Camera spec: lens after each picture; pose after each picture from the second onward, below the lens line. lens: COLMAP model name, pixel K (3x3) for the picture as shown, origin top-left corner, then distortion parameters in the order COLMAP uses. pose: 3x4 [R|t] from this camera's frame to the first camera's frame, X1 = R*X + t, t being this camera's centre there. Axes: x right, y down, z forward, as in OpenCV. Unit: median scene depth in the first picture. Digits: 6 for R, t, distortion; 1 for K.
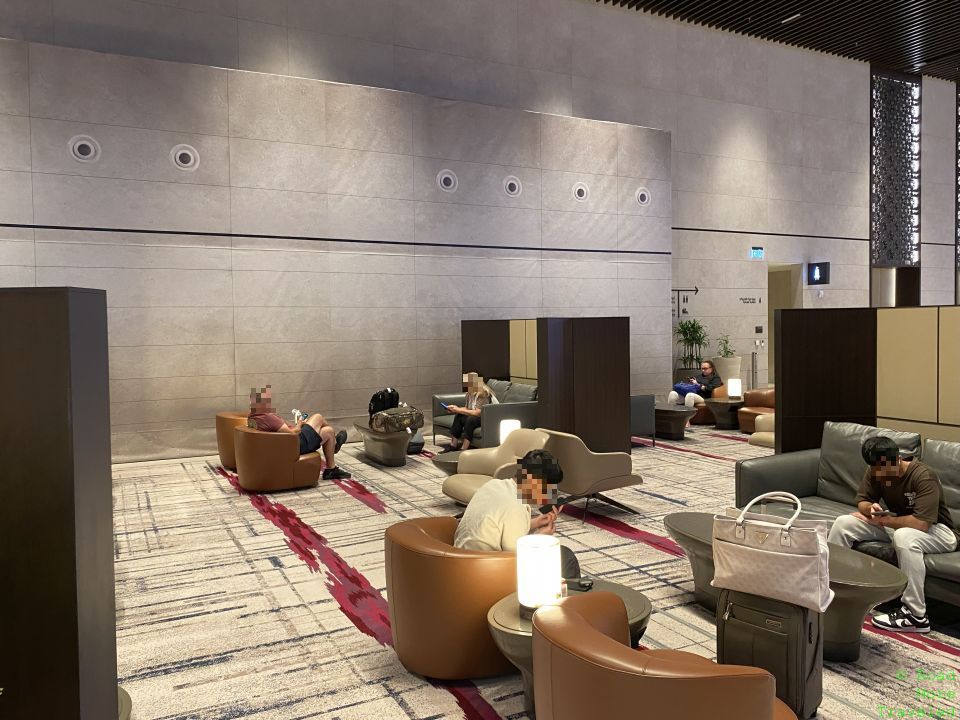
lens RADIAL K [[730.2, 0, 480.0], [0, 730.2, 360.0], [0, 0, 1]] dist [0.009920, -0.010465]
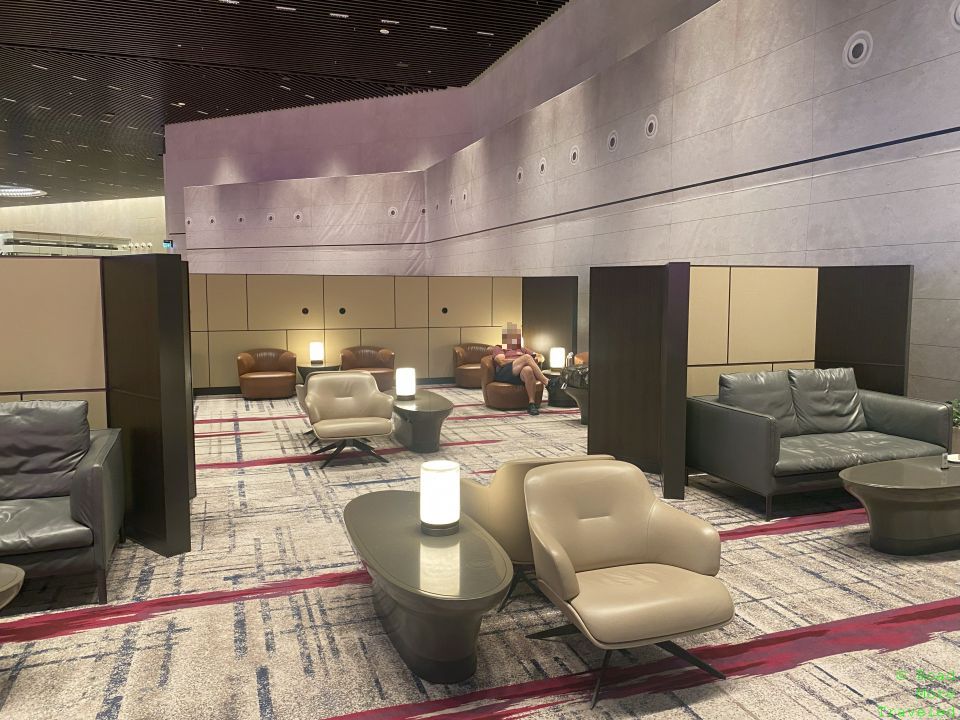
lens RADIAL K [[730.2, 0, 480.0], [0, 730.2, 360.0], [0, 0, 1]] dist [0.009920, -0.010465]
pose [[-0.141875, 0.119590, -0.982634, 0.714517], [-0.028972, 0.991748, 0.124883, -0.048142], [0.989461, 0.046187, -0.137239, 0.824749]]
